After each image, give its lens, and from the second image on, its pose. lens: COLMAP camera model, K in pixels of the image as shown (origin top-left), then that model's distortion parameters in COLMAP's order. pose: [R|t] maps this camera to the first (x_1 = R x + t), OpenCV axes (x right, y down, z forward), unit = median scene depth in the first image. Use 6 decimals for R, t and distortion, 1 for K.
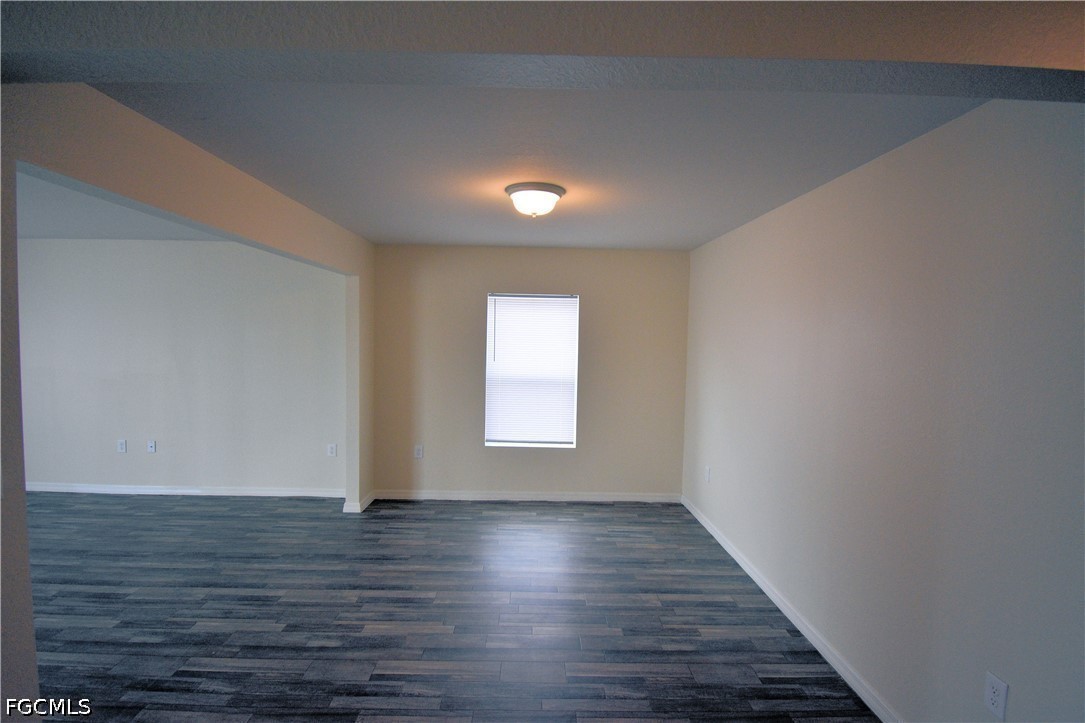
lens RADIAL K [[518.4, 0, 543.7], [0, 518.4, 352.7], [0, 0, 1]] dist [0.002928, -0.009797]
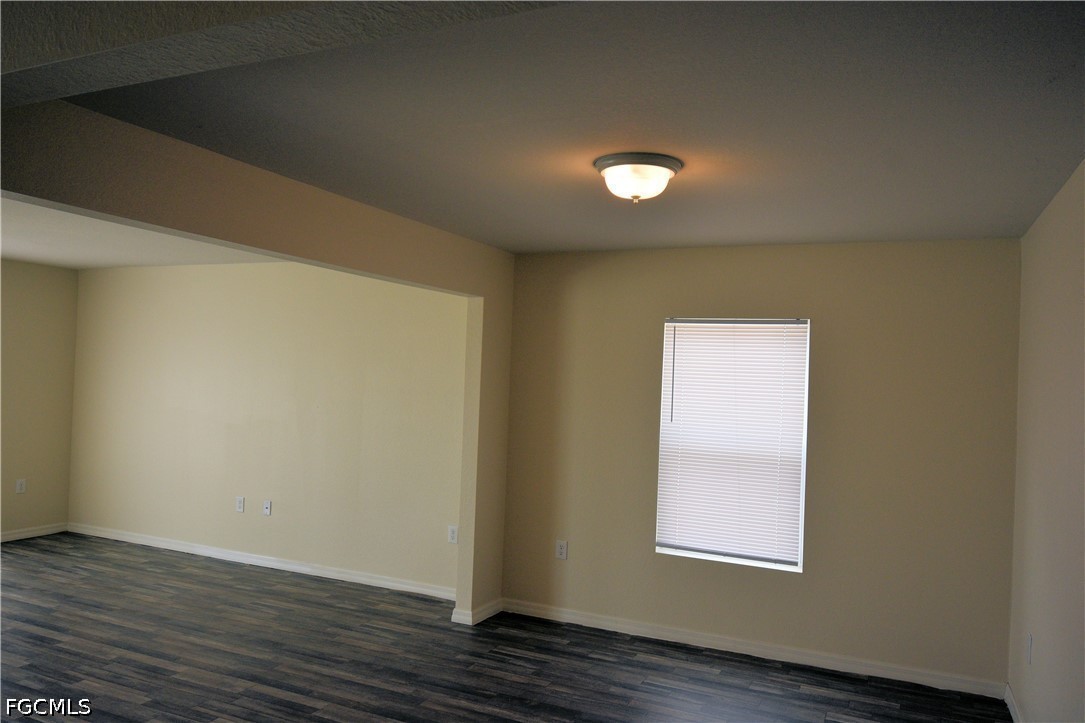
lens RADIAL K [[824.1, 0, 550.4], [0, 824.1, 360.3], [0, 0, 1]] dist [0.012297, 0.005250]
pose [[0.901417, 0.013226, -0.432750, 0.230527], [-0.041299, 0.997602, -0.055537, 0.004184], [0.430978, 0.067934, 0.899802, 0.002913]]
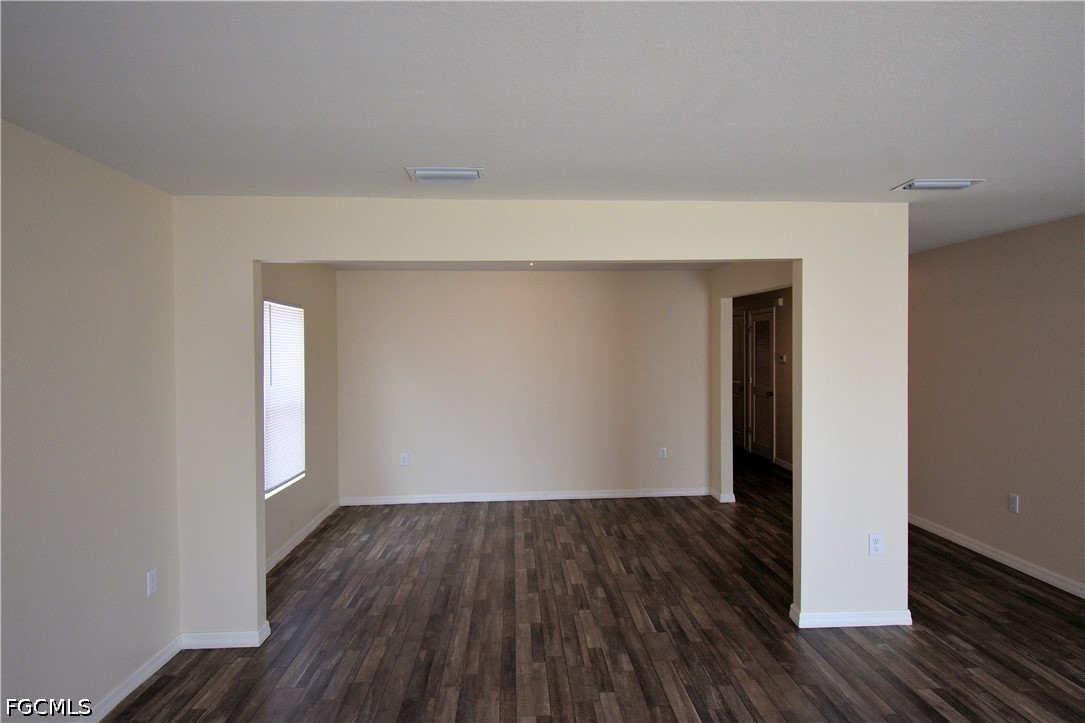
lens RADIAL K [[623.3, 0, 540.7], [0, 623.3, 359.2], [0, 0, 1]] dist [0.005484, 0.000251]
pose [[-0.032523, -0.026831, 0.999111, -1.127734], [0.051044, 0.998291, 0.028470, -0.030041], [-0.998167, 0.051925, -0.031098, 0.686305]]
